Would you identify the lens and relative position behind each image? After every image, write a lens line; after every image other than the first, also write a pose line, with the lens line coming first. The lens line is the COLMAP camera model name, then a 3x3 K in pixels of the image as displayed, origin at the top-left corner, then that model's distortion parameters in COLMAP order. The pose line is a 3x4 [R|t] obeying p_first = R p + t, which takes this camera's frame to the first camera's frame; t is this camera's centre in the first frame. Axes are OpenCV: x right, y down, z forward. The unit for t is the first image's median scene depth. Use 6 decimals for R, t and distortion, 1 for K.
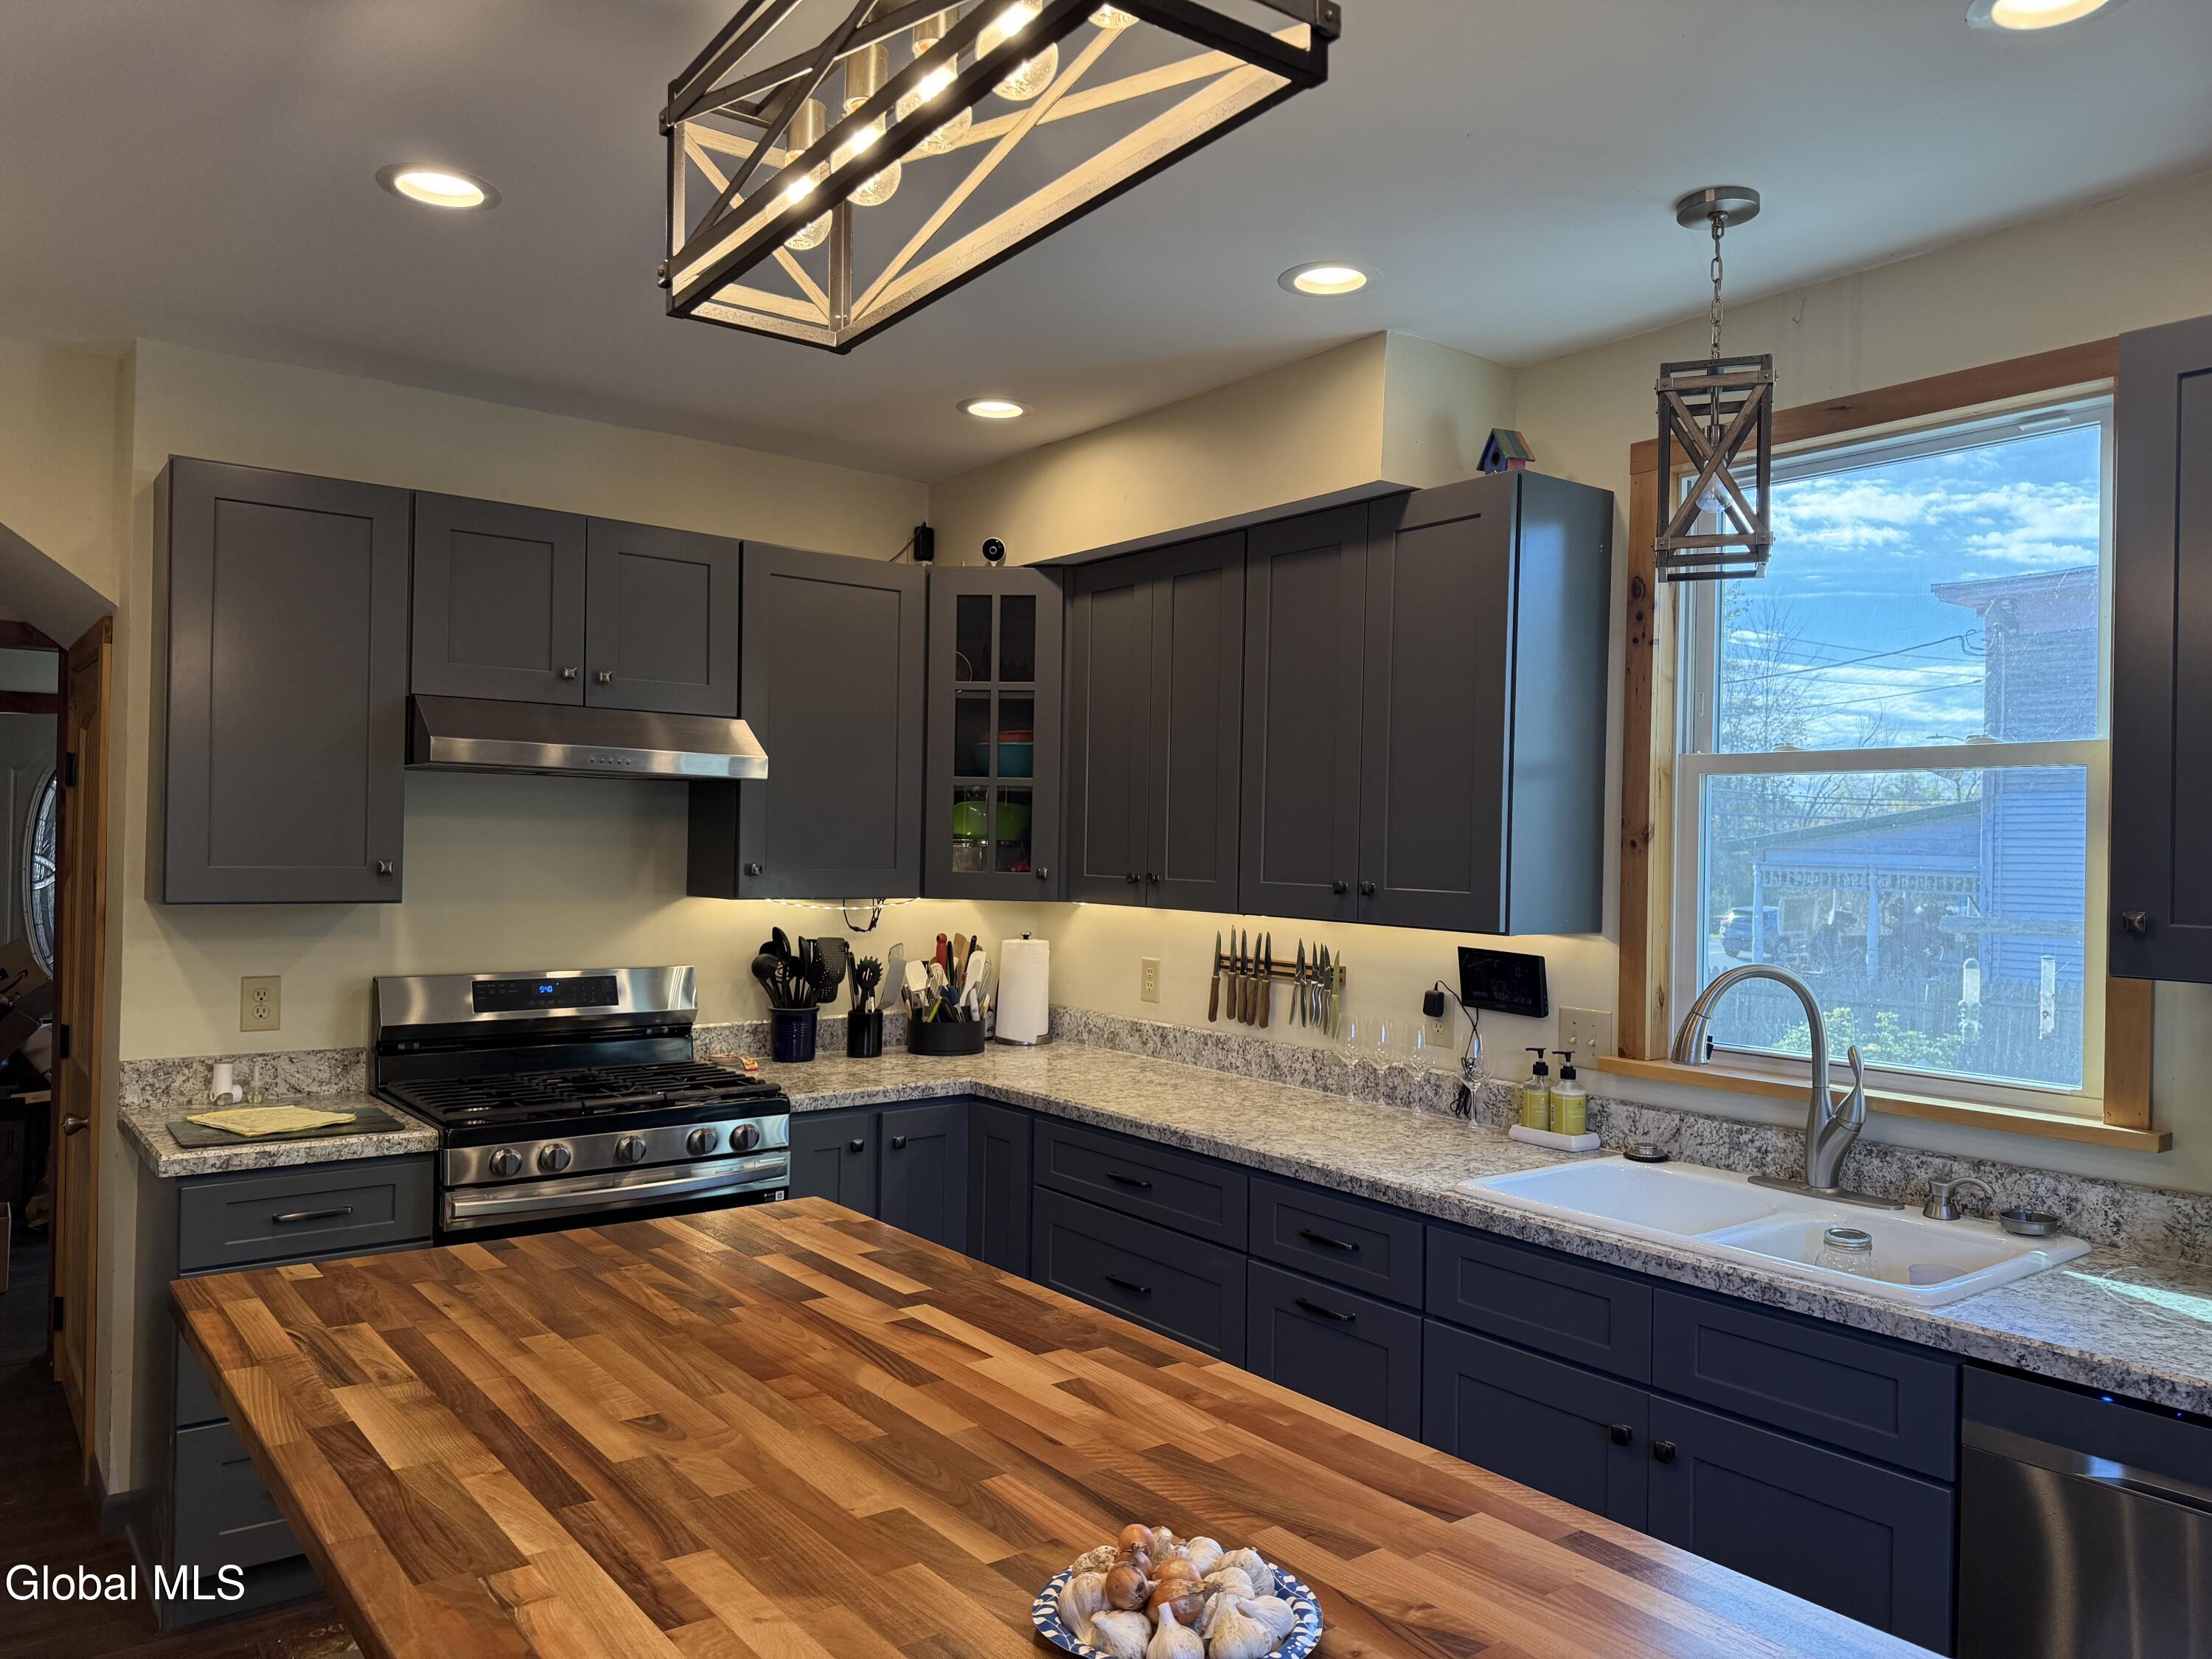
lens RADIAL K [[1574.1, 0, 1106.9], [0, 1574.1, 832.6], [0, 0, 1]] dist [0.047158, -0.038192]
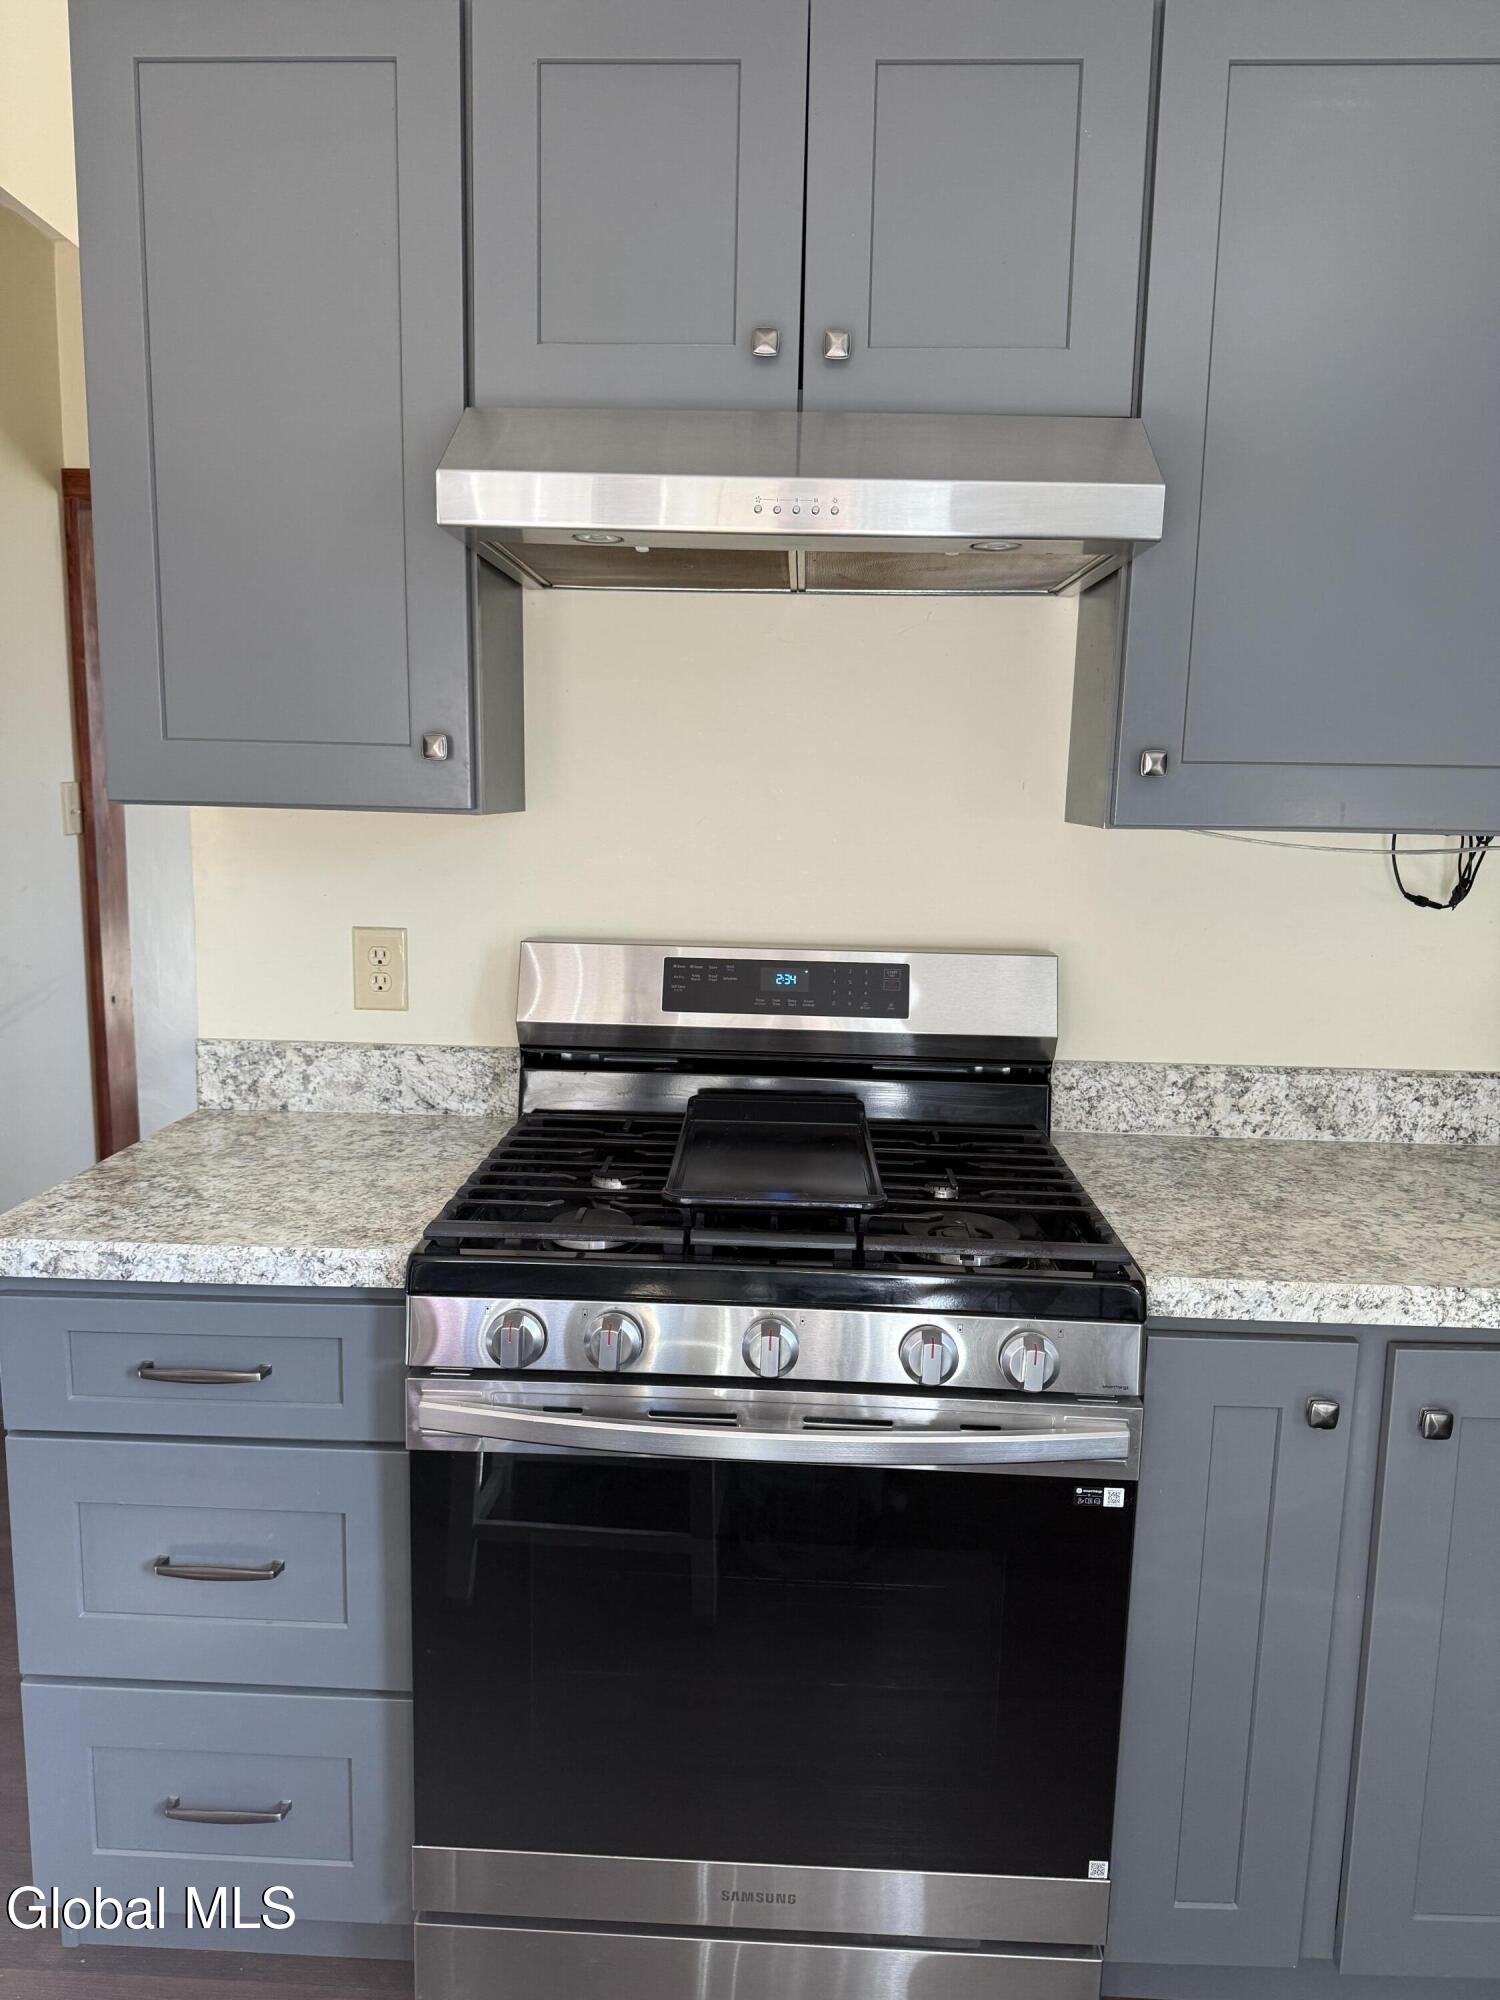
lens RADIAL K [[1423.2, 0, 749.9], [0, 1423.2, 1002.4], [0, 0, 1]] dist [0.047158, -0.038192]
pose [[0.775474, 0.095554, -0.624107, -0.051380], [-0.004607, 0.989312, 0.145744, 0.036333], [0.631363, -0.110145, 0.767626, 0.655410]]
